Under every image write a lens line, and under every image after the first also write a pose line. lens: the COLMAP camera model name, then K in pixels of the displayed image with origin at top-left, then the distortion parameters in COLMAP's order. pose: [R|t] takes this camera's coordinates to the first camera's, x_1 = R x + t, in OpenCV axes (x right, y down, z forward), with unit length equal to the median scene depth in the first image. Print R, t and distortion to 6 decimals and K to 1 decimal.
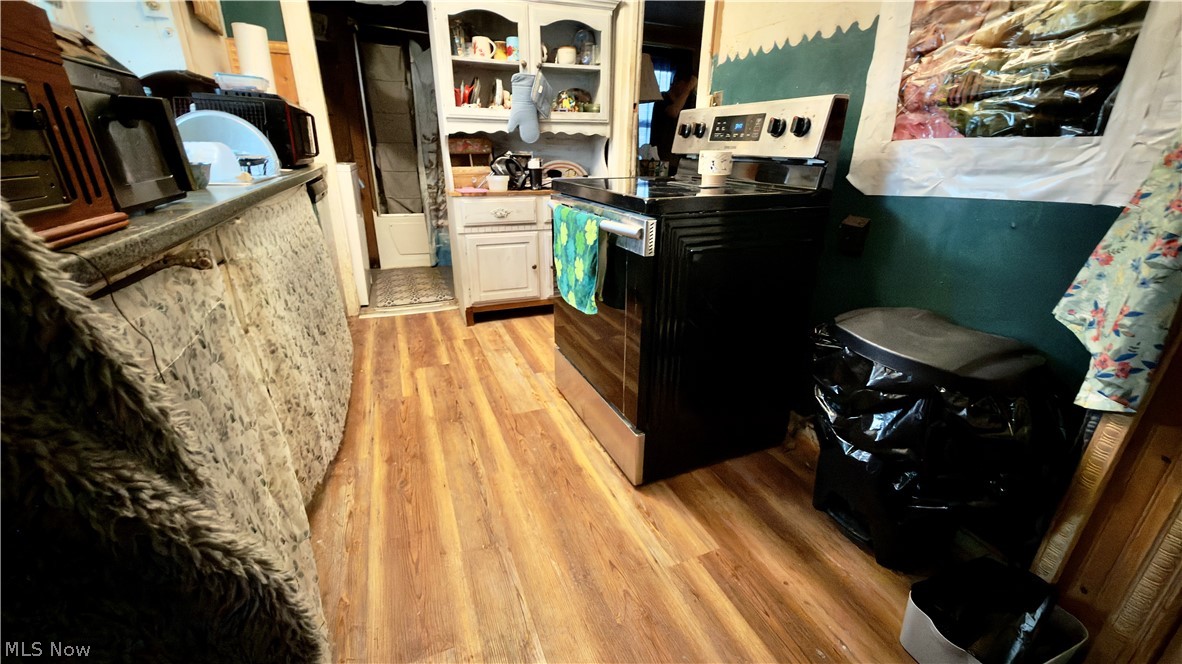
lens RADIAL K [[468.8, 0, 590.9], [0, 468.8, 333.8], [0, 0, 1]] dist [-0.000824, 0.000062]
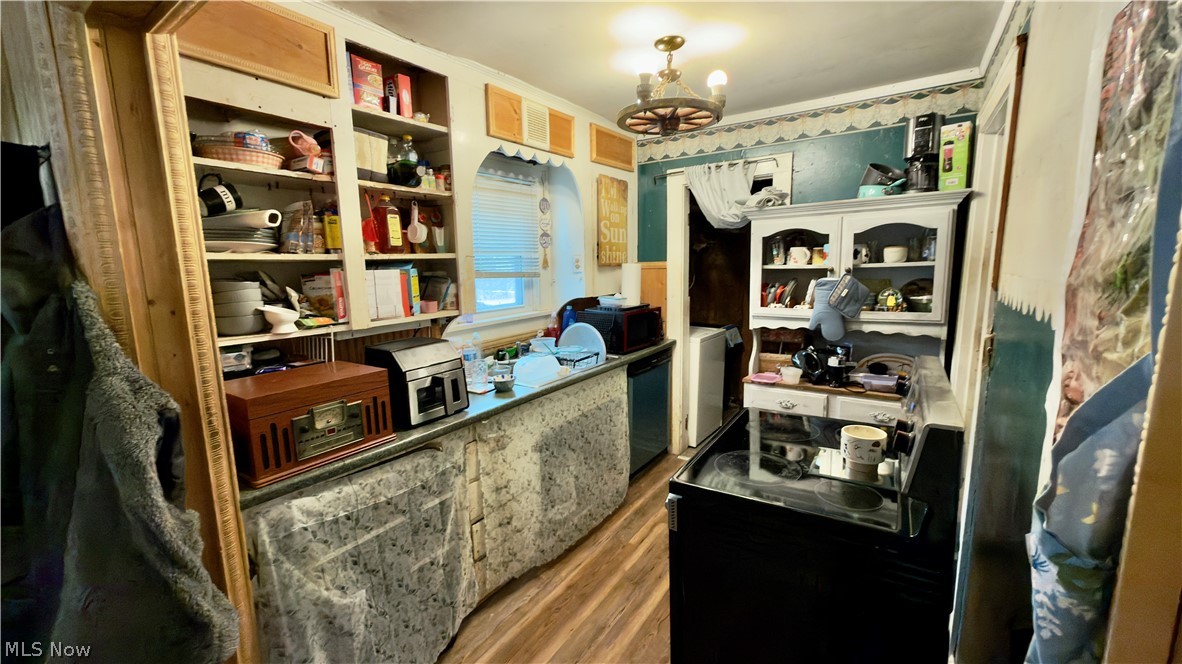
lens RADIAL K [[468.8, 0, 591.0], [0, 468.8, 332.9], [0, 0, 1]] dist [-0.000824, 0.000062]
pose [[0.558813, 0.101832, -0.823018, 0.411082], [-0.279711, 0.957422, -0.071456, -0.225919], [0.780698, 0.270137, 0.563503, 0.060677]]
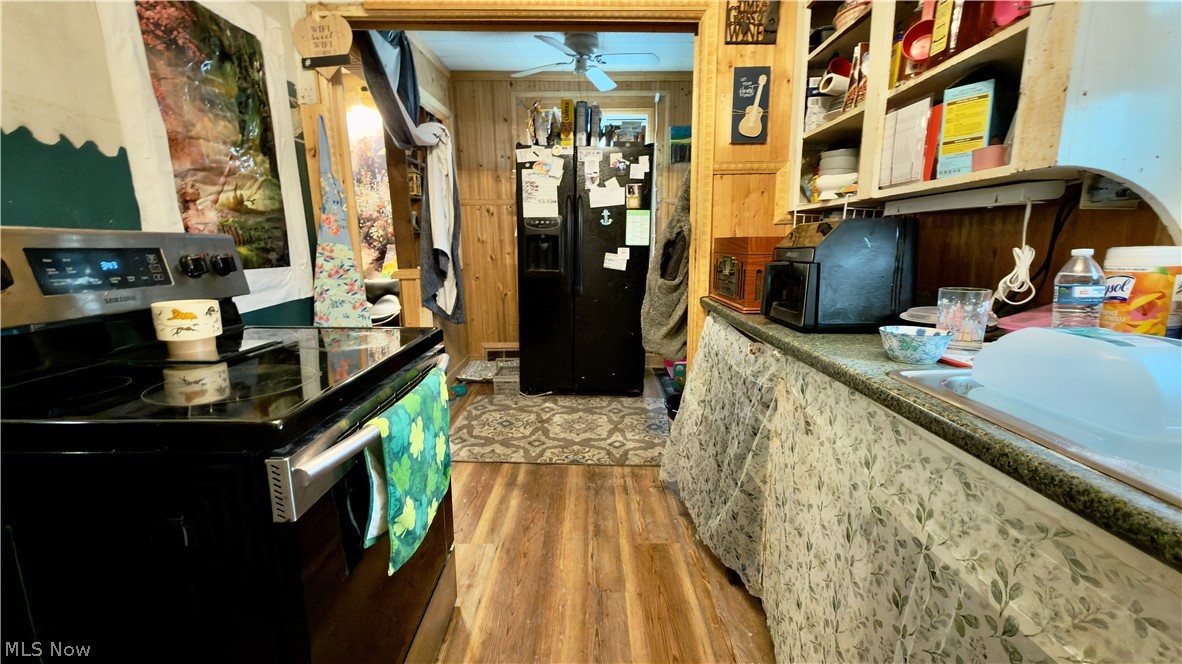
lens RADIAL K [[468.8, 0, 593.3], [0, 468.8, 330.7], [0, 0, 1]] dist [-0.000824, 0.000062]
pose [[-0.924415, -0.076553, 0.373626, -0.302463], [0.133555, 0.852643, 0.505137, -0.374454], [-0.357240, 0.516856, -0.777972, 0.817327]]
